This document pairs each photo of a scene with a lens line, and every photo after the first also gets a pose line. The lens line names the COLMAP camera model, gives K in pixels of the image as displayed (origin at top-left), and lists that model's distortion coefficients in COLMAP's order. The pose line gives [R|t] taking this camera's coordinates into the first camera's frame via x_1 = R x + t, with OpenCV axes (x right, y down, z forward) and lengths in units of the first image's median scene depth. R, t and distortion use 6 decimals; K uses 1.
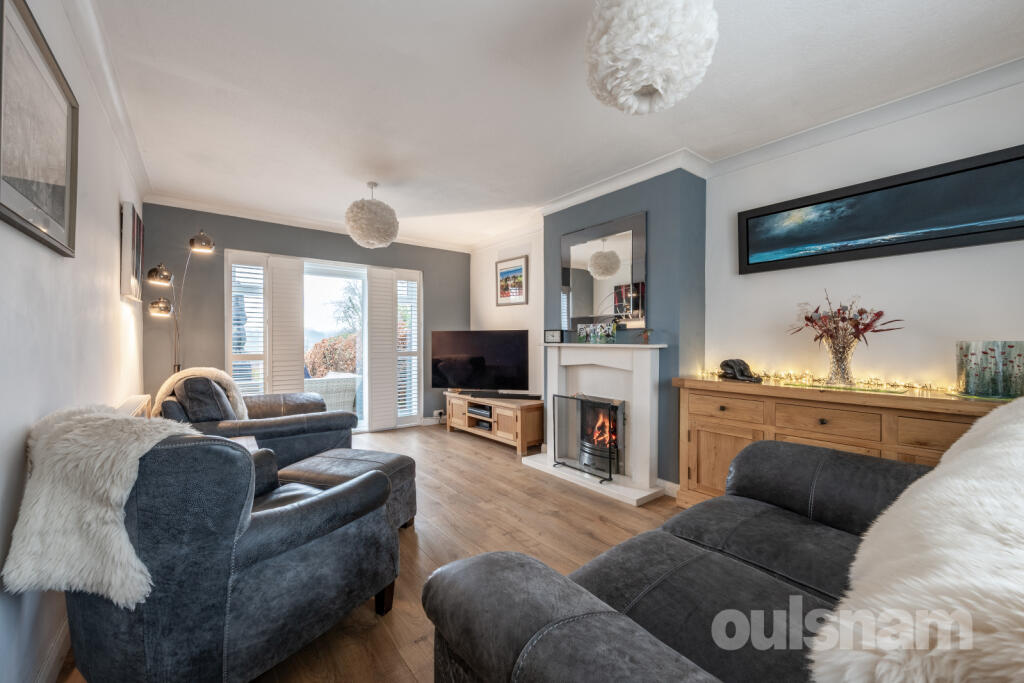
lens RADIAL K [[399.1, 0, 511.1], [0, 399.1, 339.2], [0, 0, 1]] dist [-0.006249, -0.000721]
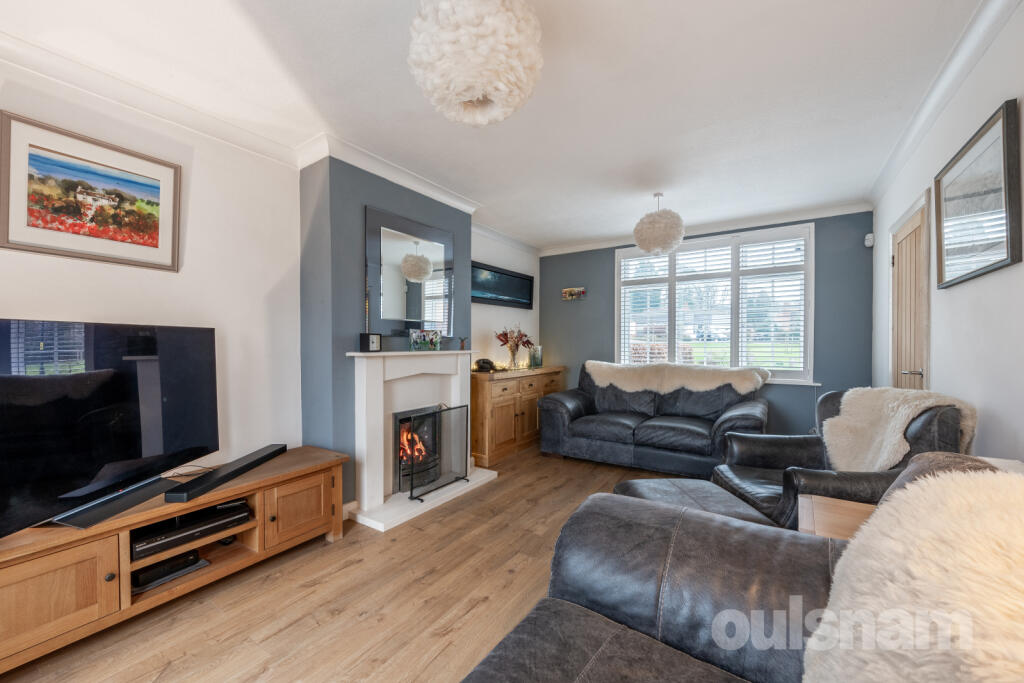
lens RADIAL K [[399.1, 0, 512.3], [0, 399.1, 343.4], [0, 0, 1]] dist [-0.006249, -0.000721]
pose [[-0.314579, -0.003084, 0.949226, -0.693849], [-0.004040, 0.999990, 0.001910, -0.008936], [-0.949223, -0.003234, -0.314588, 1.031362]]
